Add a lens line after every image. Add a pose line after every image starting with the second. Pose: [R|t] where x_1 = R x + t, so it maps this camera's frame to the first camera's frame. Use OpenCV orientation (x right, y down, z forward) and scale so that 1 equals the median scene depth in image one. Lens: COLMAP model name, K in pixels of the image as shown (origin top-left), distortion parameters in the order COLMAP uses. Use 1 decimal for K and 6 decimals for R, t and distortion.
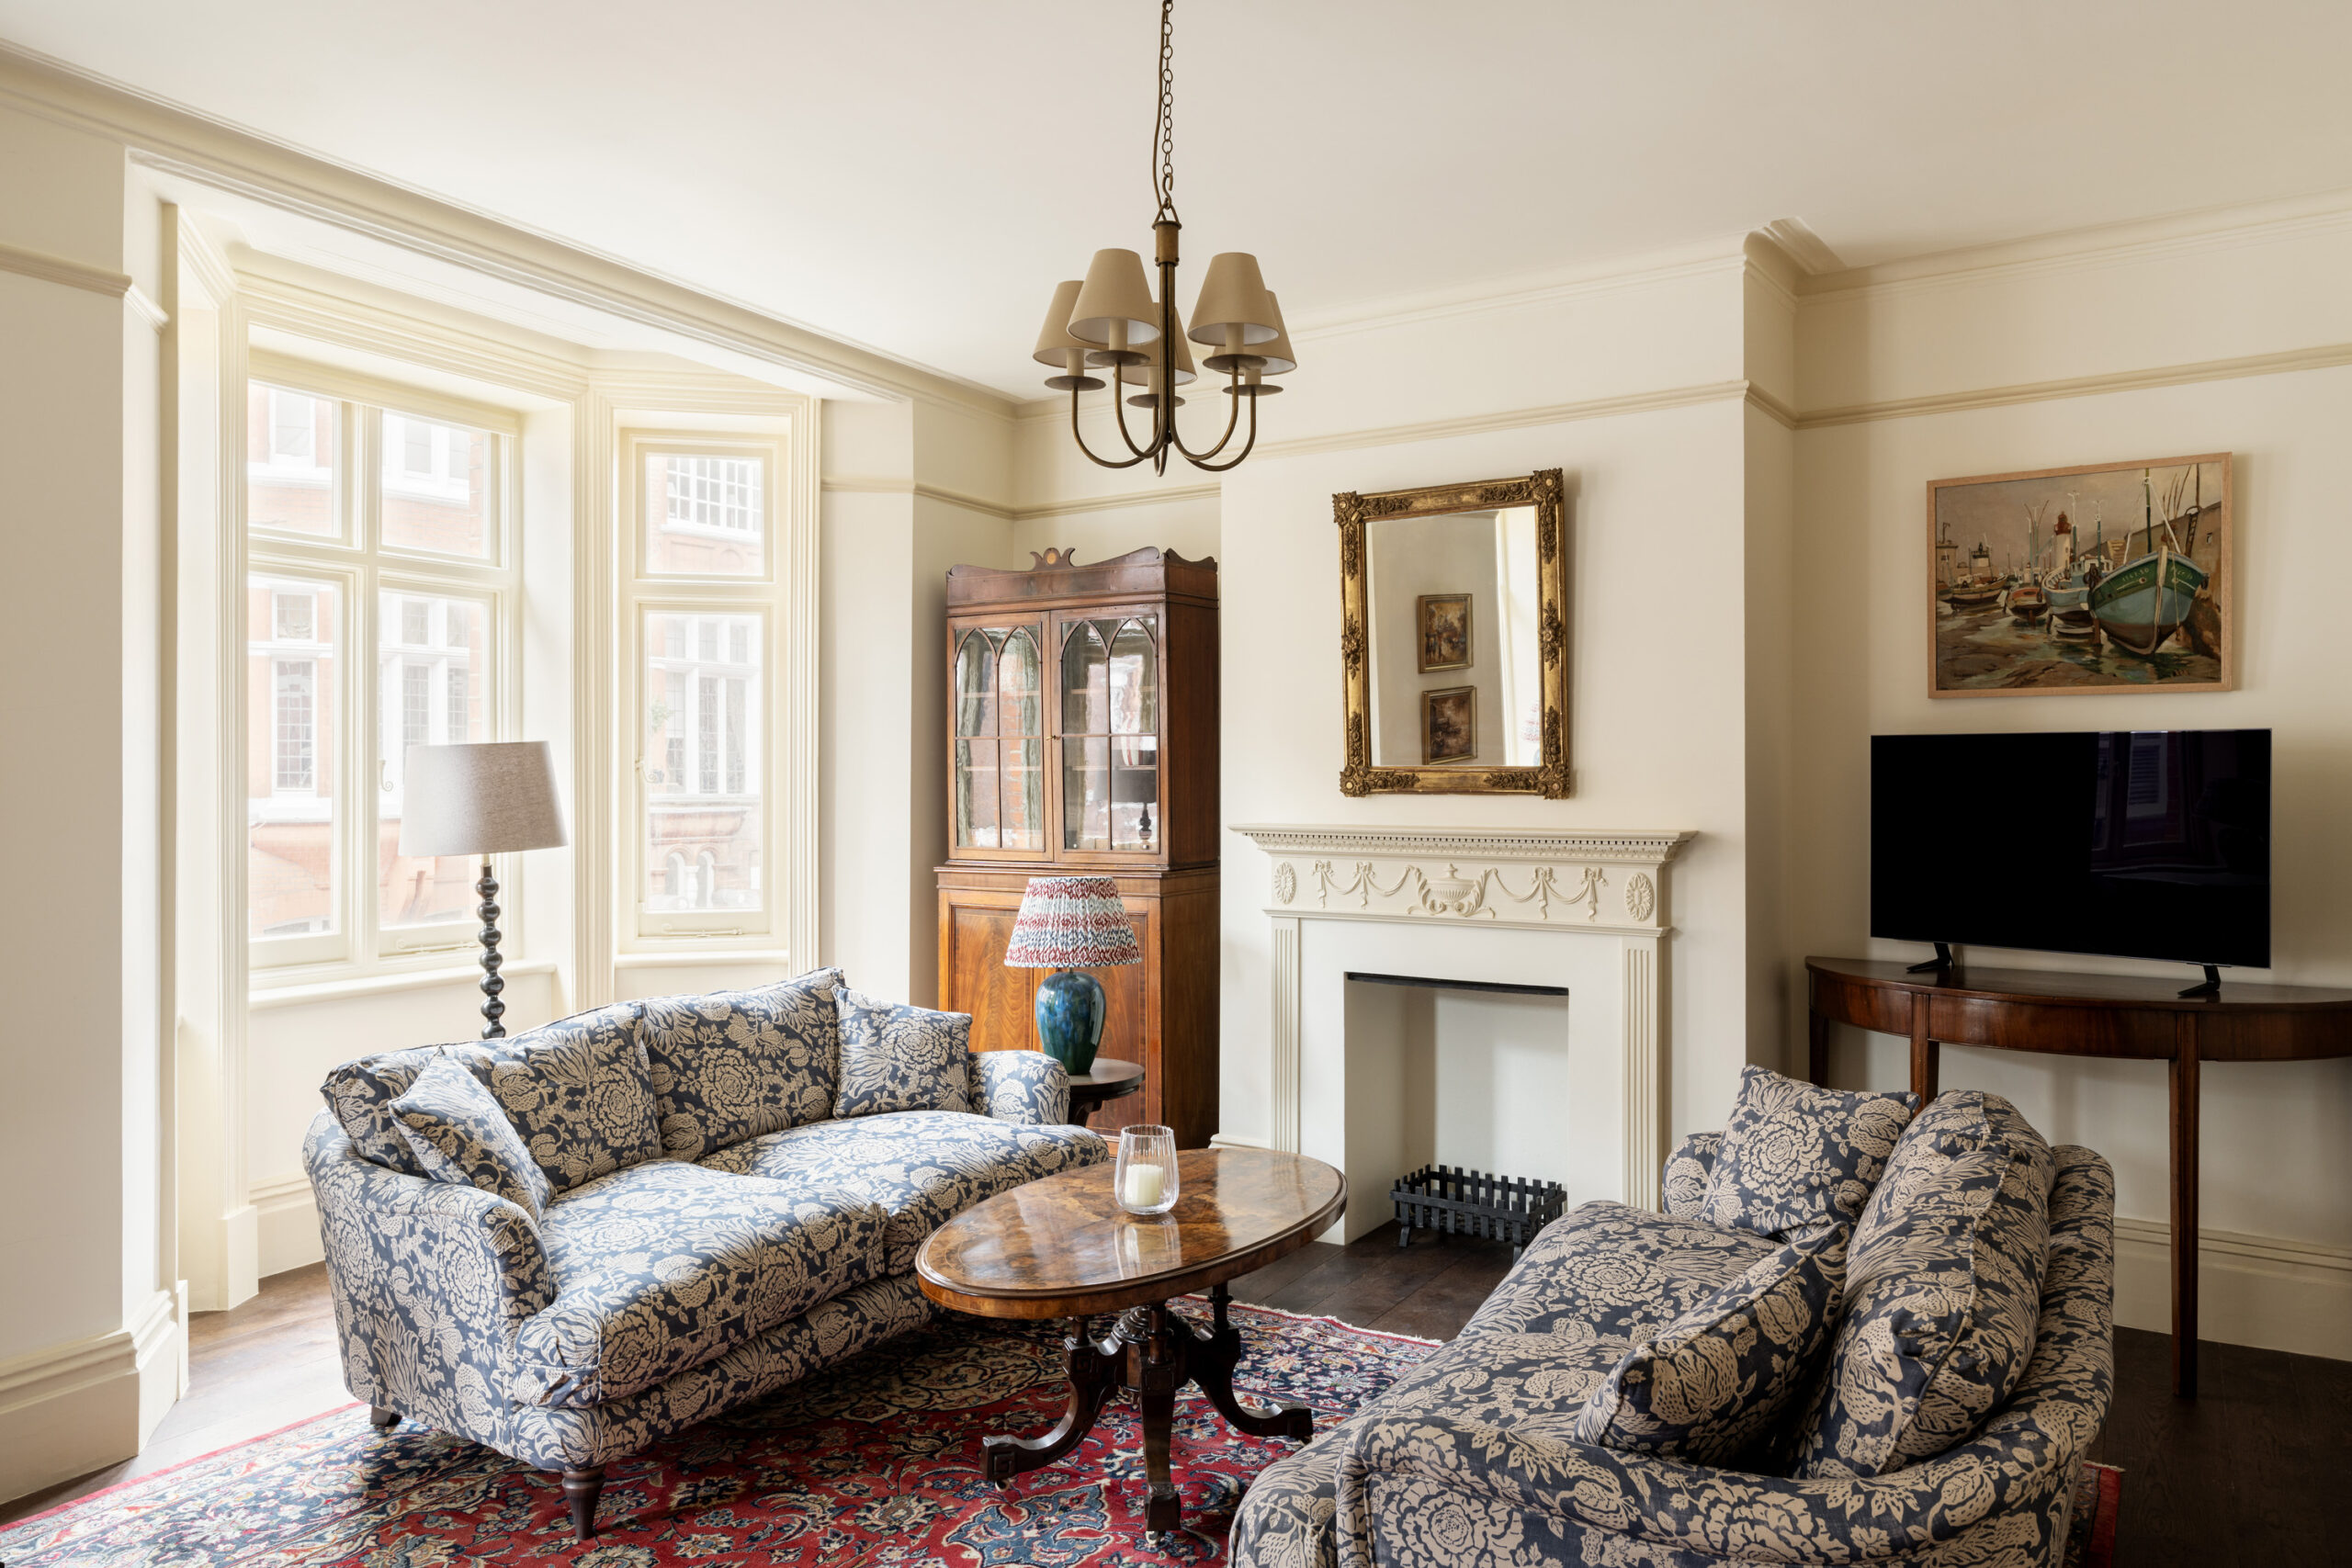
lens RADIAL K [[1629.4, 0, 1175.3], [0, 1629.4, 777.4], [0, 0, 1]] dist [-0.000260, -0.003044]
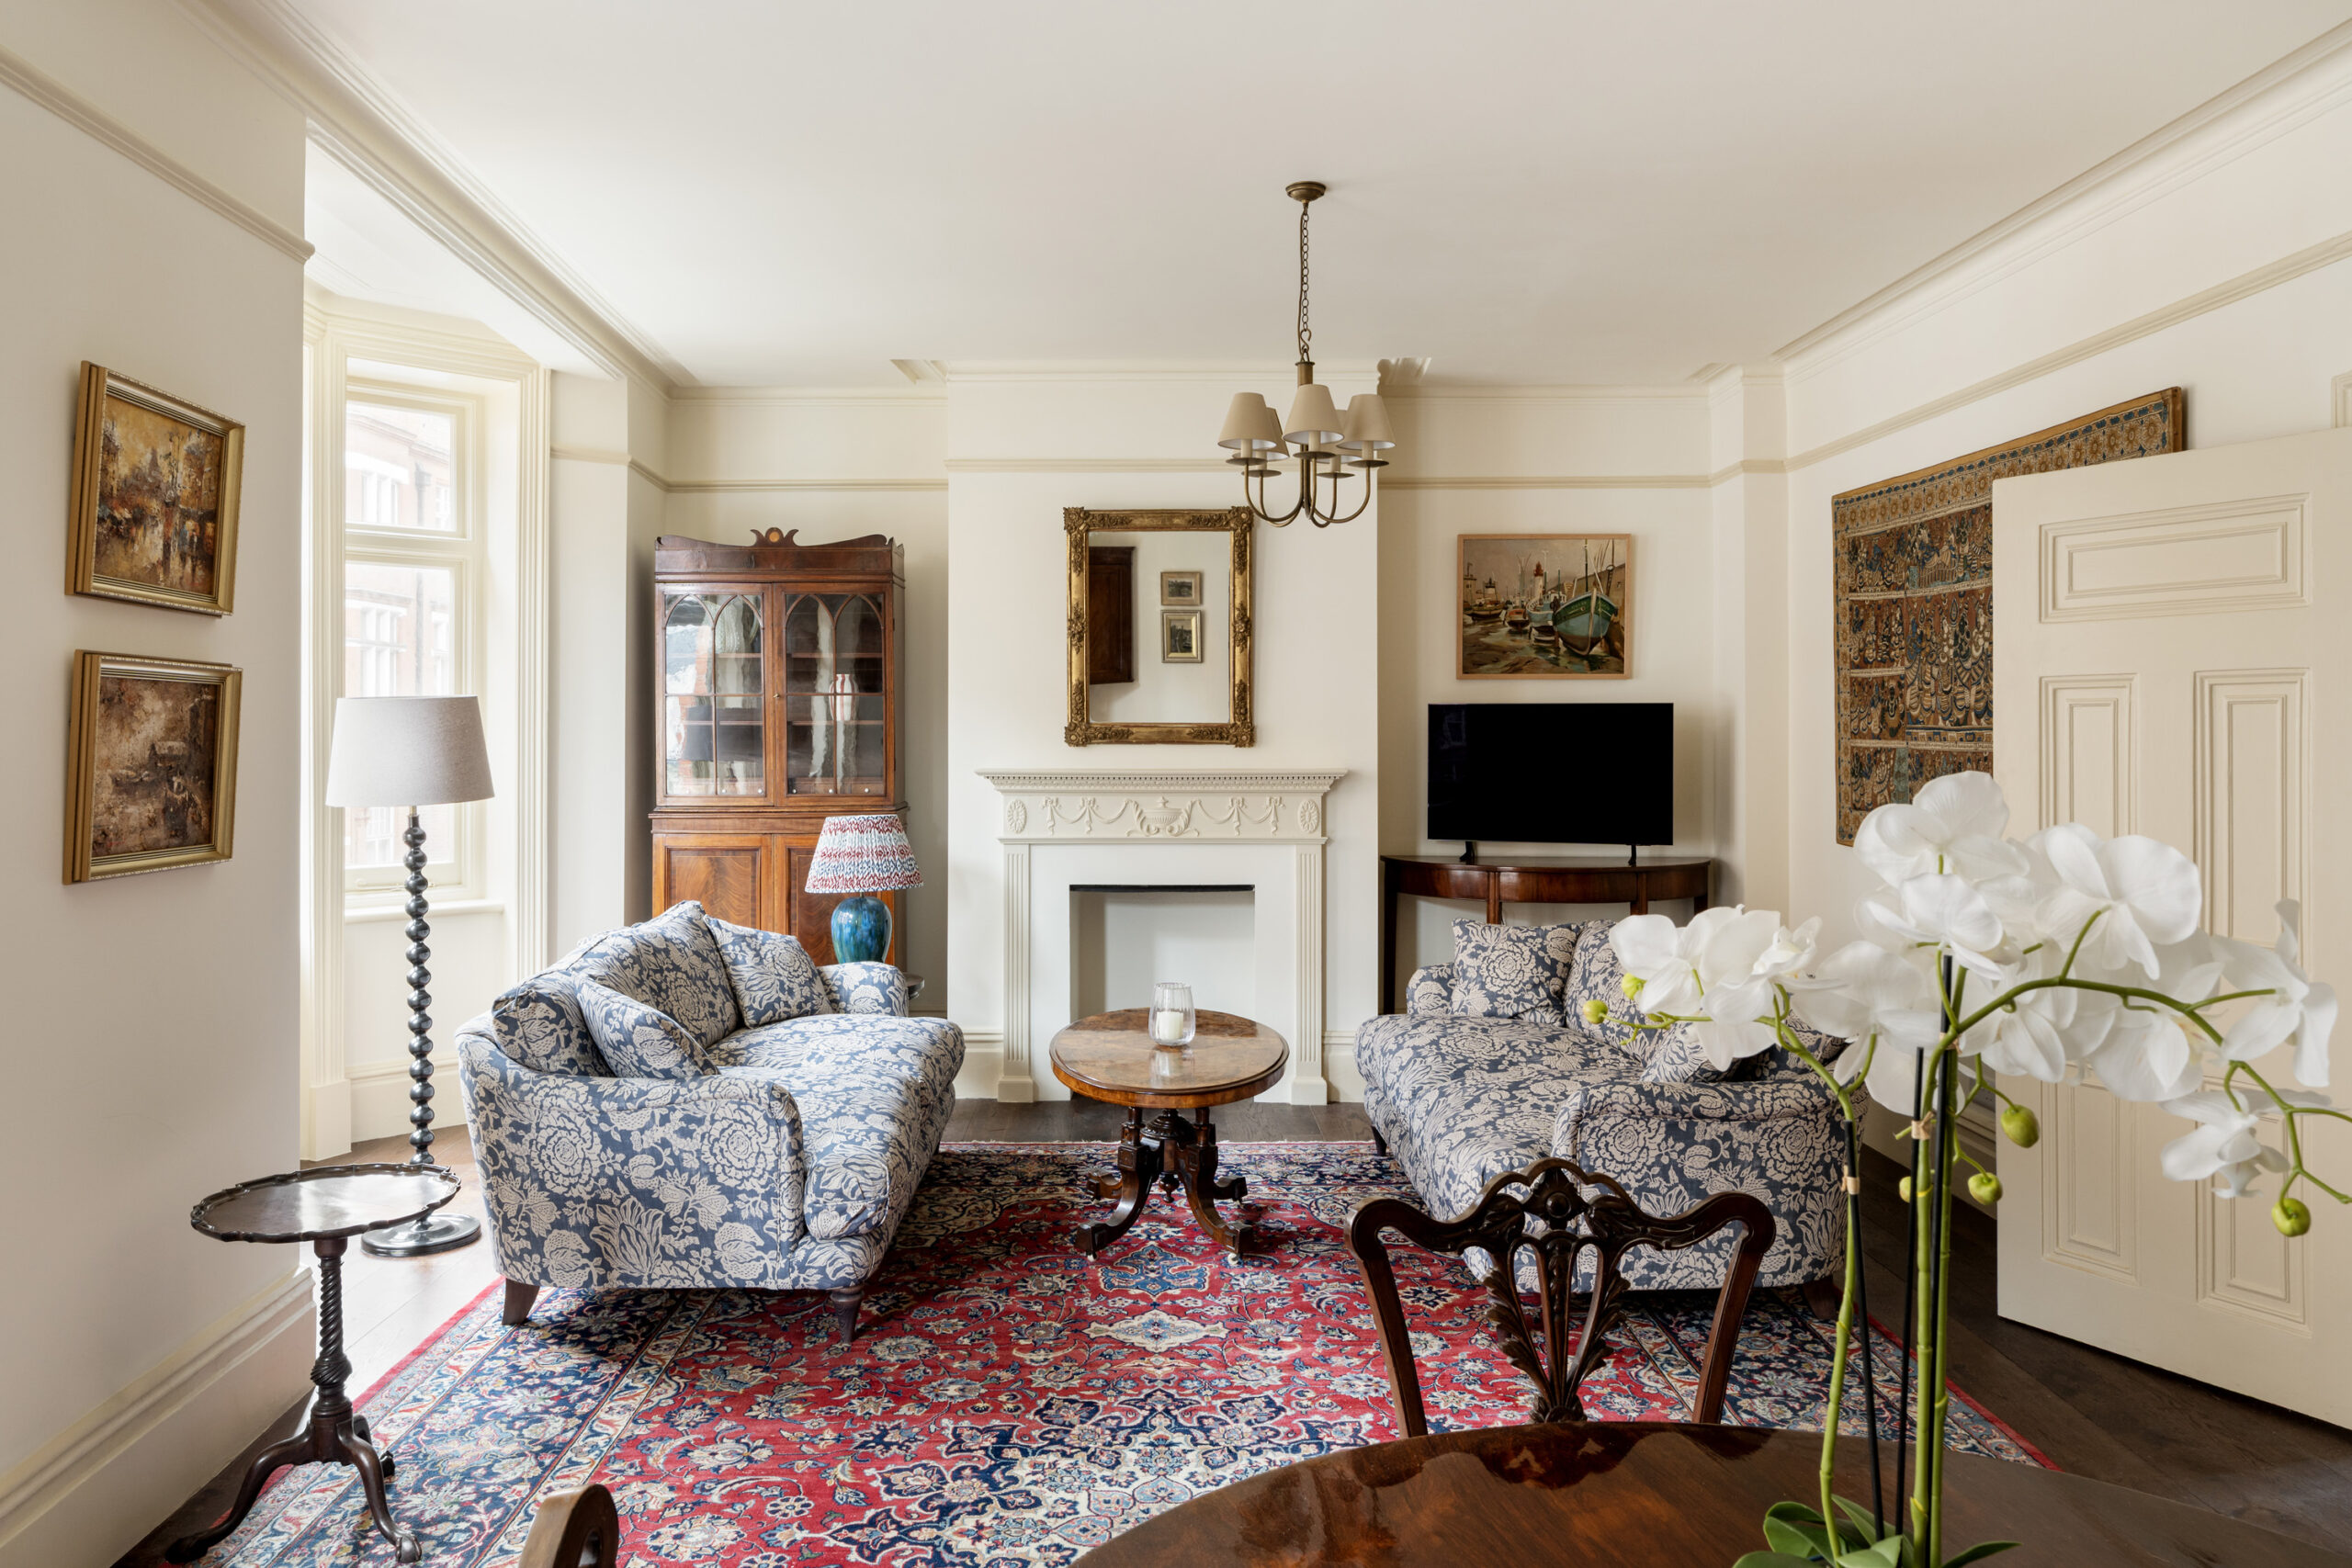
lens RADIAL K [[1625.3, 0, 1176.9], [0, 1625.3, 730.5], [0, 0, 1]] dist [-0.006612, 0.000793]
pose [[0.843948, 0.001732, 0.536422, -0.568993], [-0.001340, 0.999998, -0.001120, 0.000817], [-0.536423, 0.000226, 0.843949, -0.125984]]
